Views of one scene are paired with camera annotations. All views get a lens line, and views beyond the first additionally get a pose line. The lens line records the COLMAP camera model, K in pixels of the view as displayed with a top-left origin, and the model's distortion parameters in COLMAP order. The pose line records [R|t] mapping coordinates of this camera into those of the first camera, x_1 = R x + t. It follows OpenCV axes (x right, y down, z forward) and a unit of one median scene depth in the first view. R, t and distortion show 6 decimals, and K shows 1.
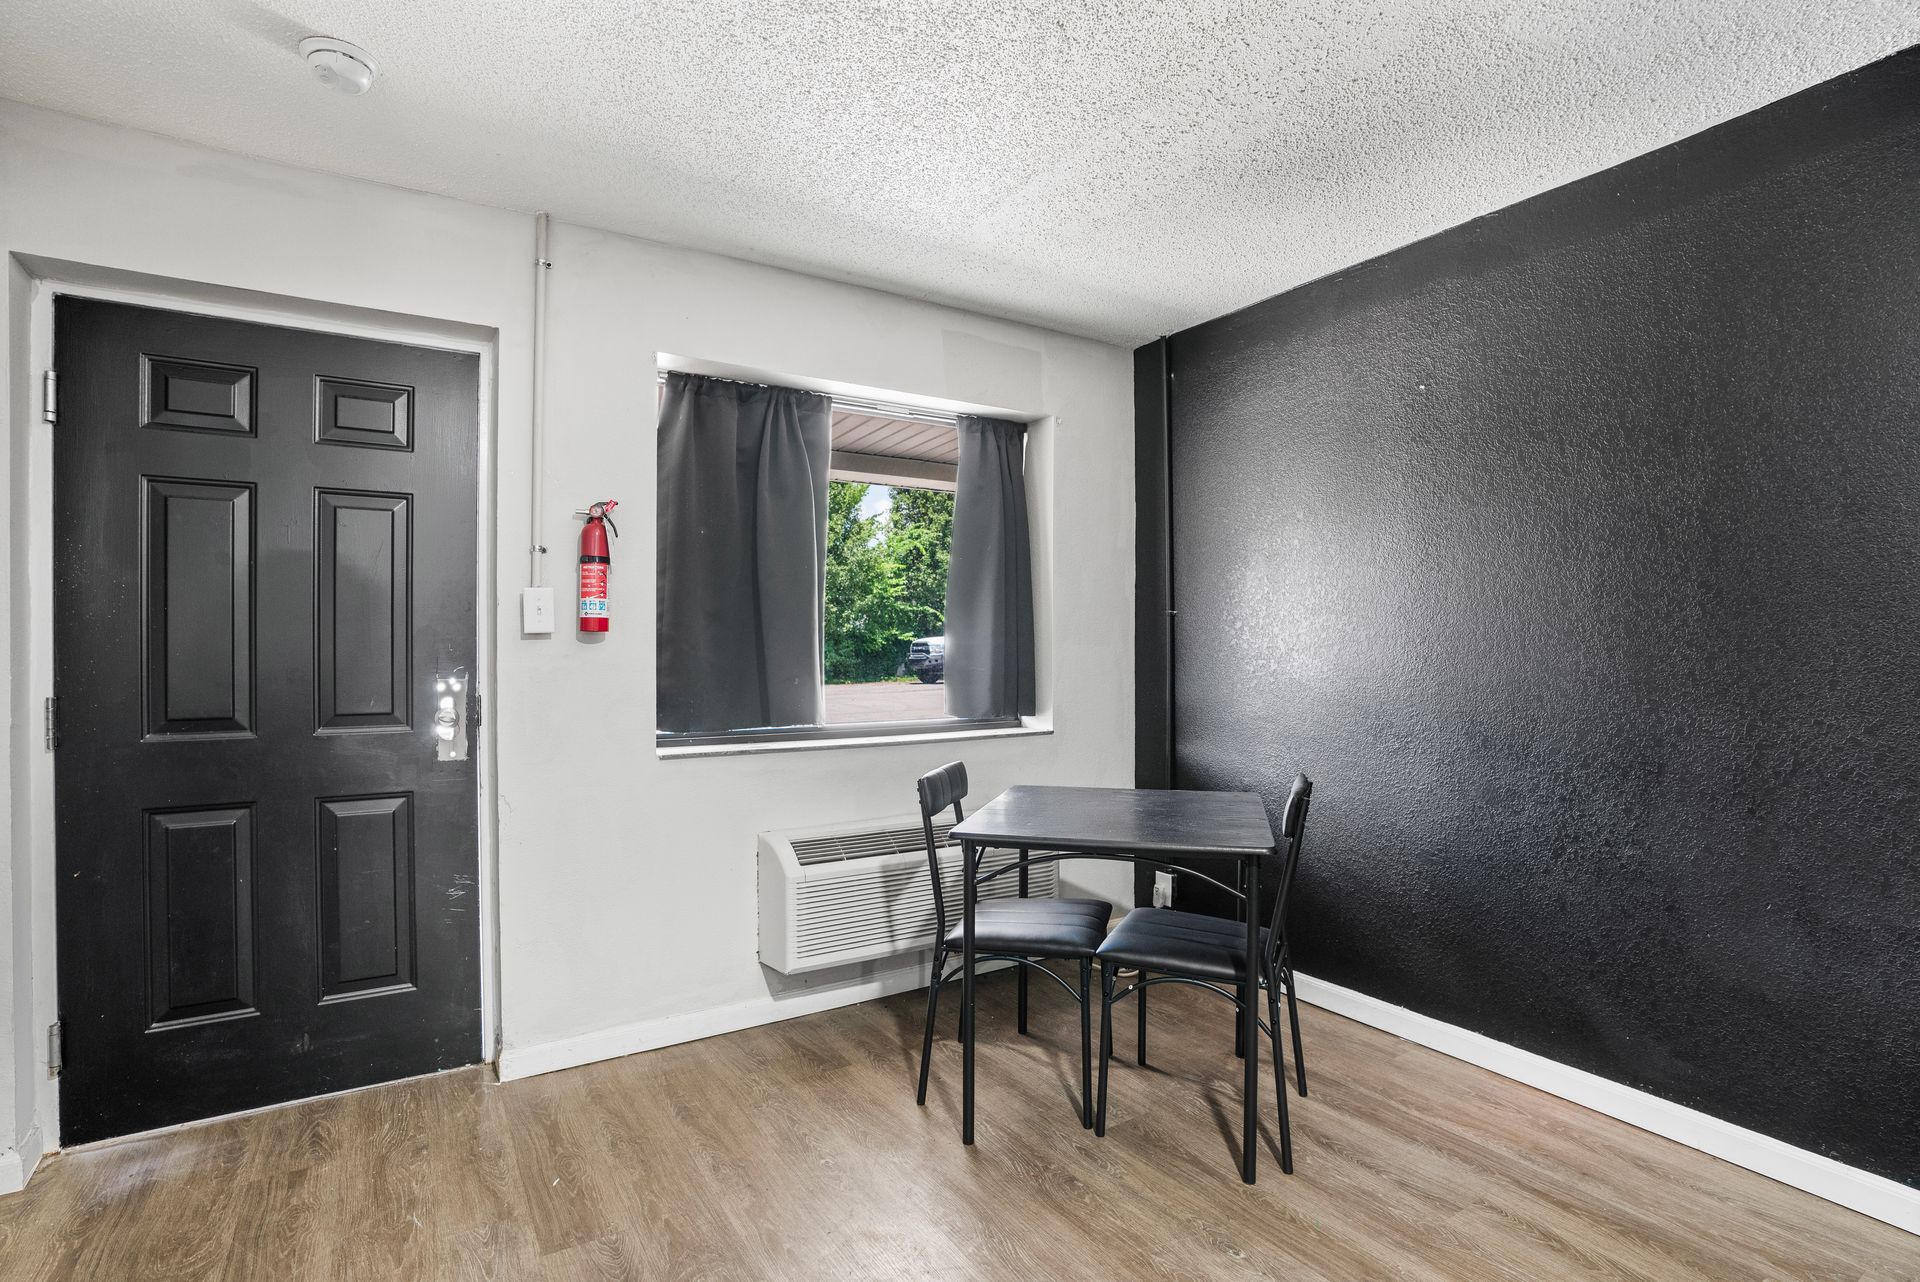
lens RADIAL K [[881.3, 0, 957.8], [0, 881.3, 655.9], [0, 0, 1]] dist [-0.027664, 0.001026]
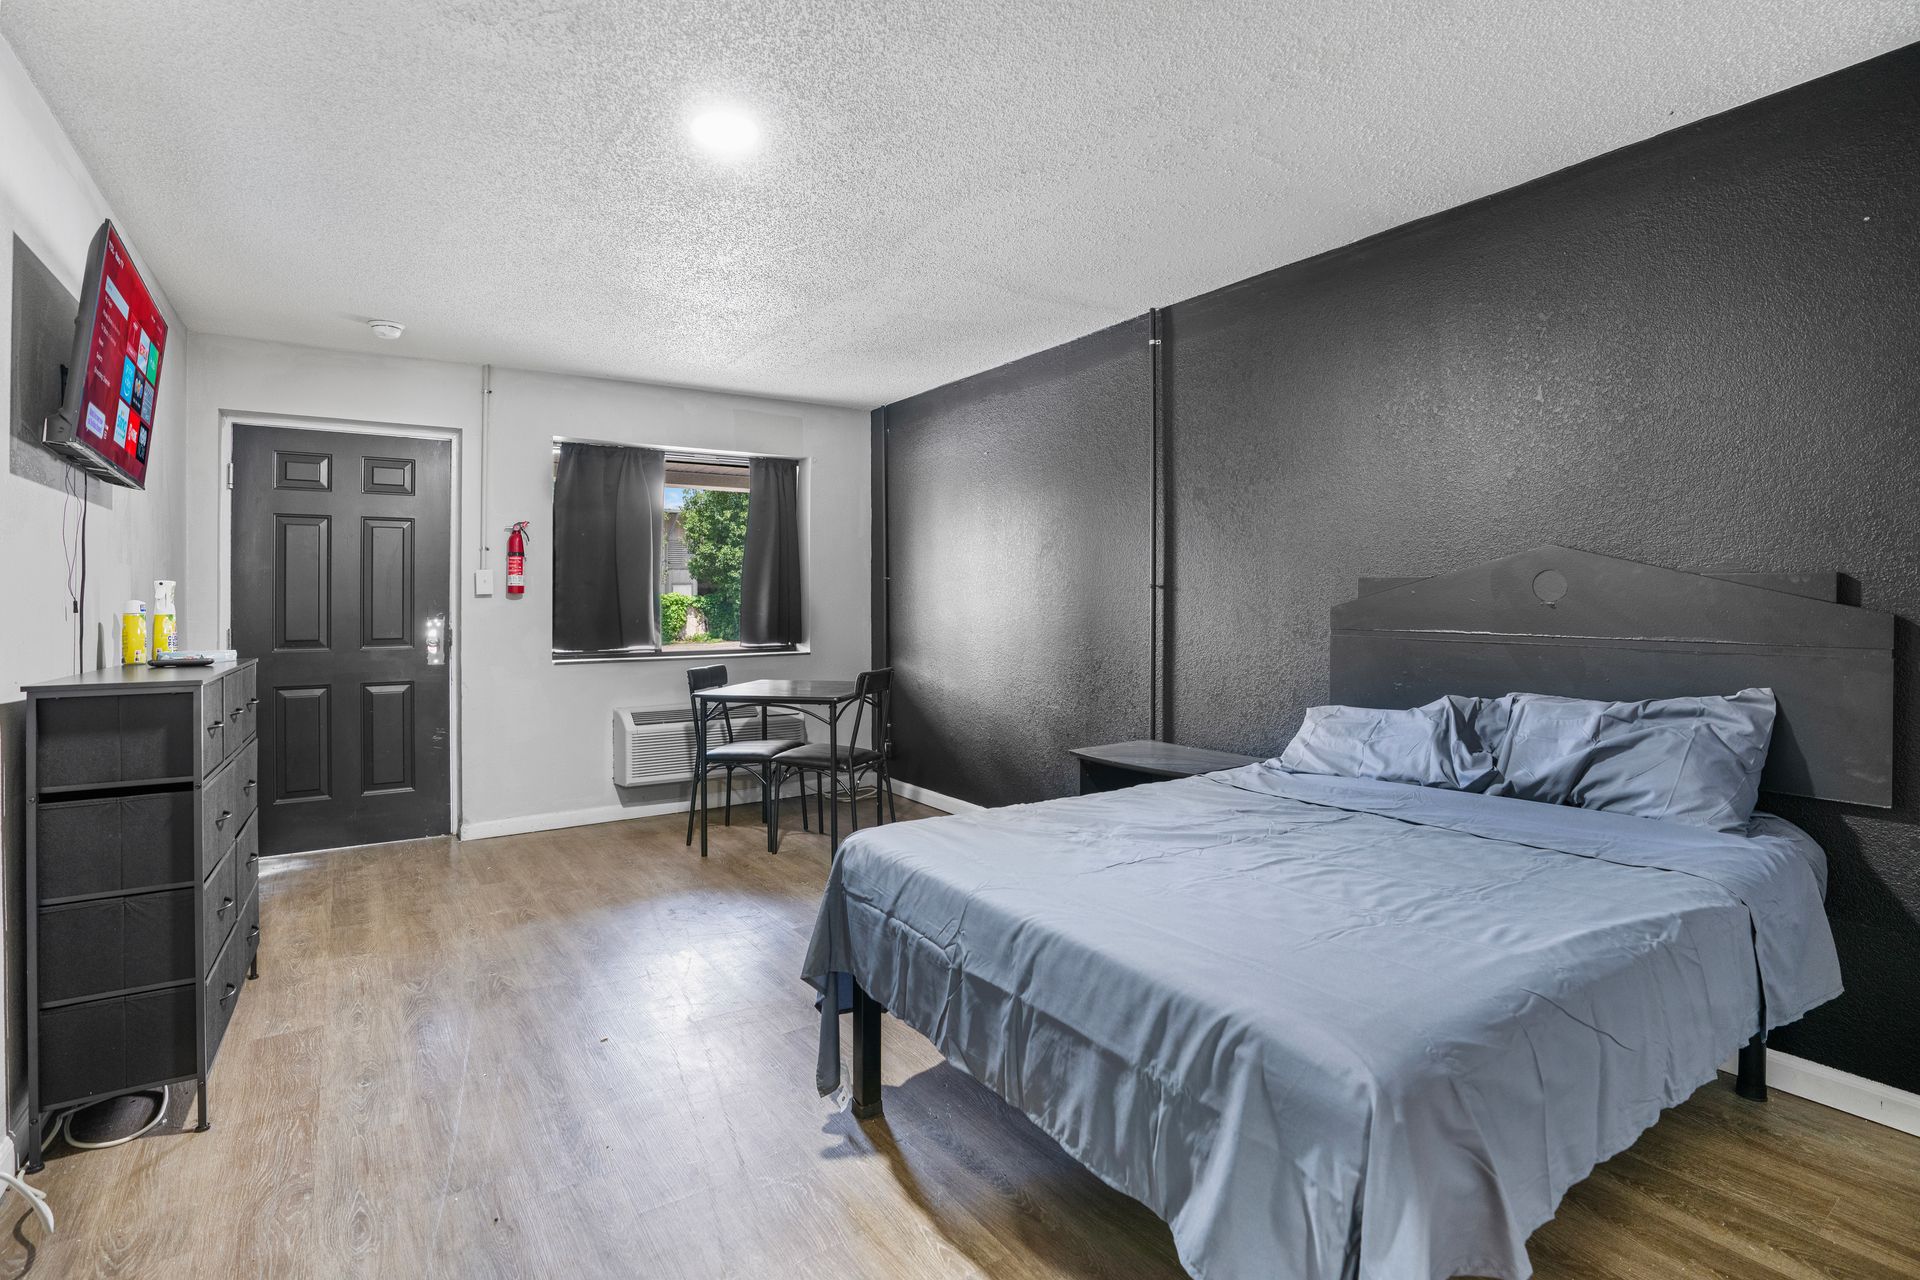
lens RADIAL K [[895.5, 0, 960.9], [0, 895.5, 595.4], [0, 0, 1]] dist [-0.018133, -0.000032]
pose [[0.999675, -0.002182, 0.025381, 0.458932], [0.002474, 0.999931, -0.011481, -0.000077], [-0.025354, 0.011540, 0.999612, -0.866365]]
